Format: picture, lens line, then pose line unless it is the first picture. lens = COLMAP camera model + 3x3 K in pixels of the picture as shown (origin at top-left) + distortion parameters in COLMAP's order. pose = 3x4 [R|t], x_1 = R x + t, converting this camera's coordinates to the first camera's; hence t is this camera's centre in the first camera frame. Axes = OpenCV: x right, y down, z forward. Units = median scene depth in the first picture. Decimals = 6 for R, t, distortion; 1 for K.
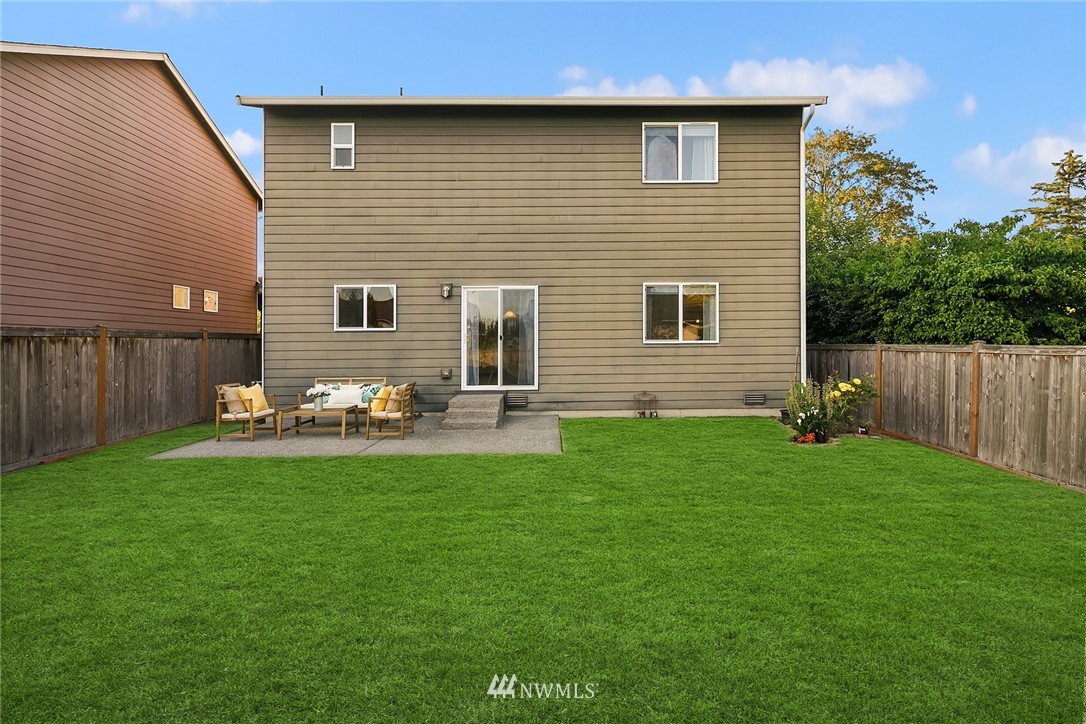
lens RADIAL K [[539.8, 0, 543.3], [0, 539.8, 356.9], [0, 0, 1]] dist [-0.001456, 0.000869]
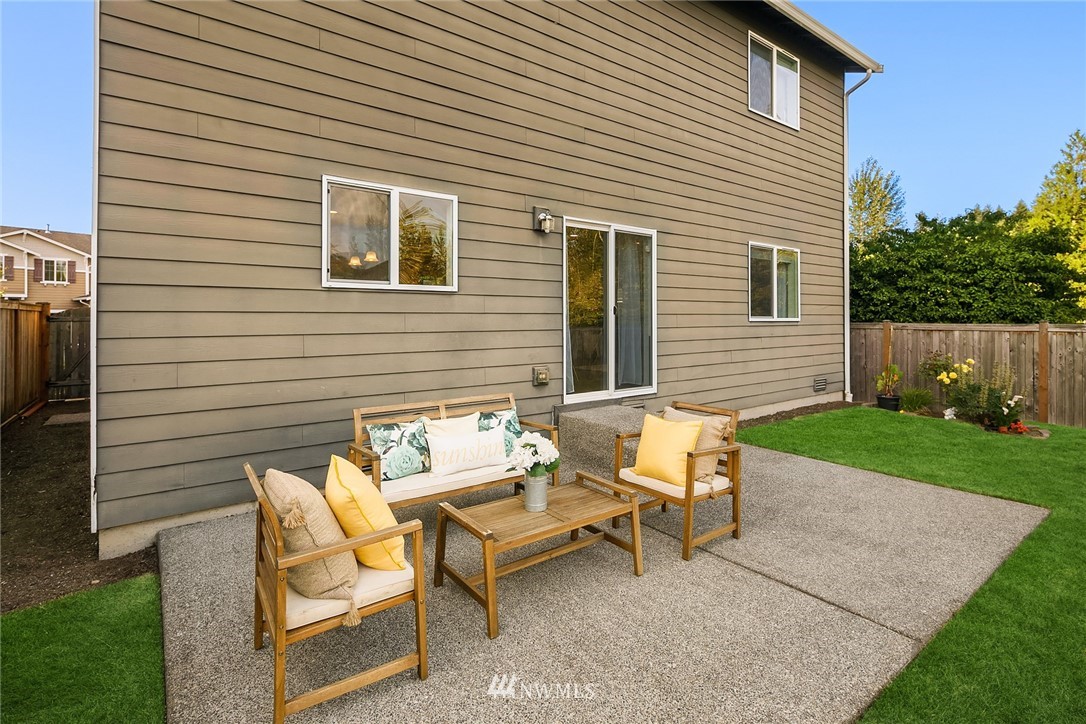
lens RADIAL K [[539.8, 0, 547.3], [0, 539.8, 328.8], [0, 0, 1]] dist [-0.001456, 0.000869]
pose [[0.791009, -0.004106, 0.611791, -0.503098], [0.009180, 0.999945, -0.005159, -0.012853], [-0.611736, 0.009697, 0.791003, 0.572976]]
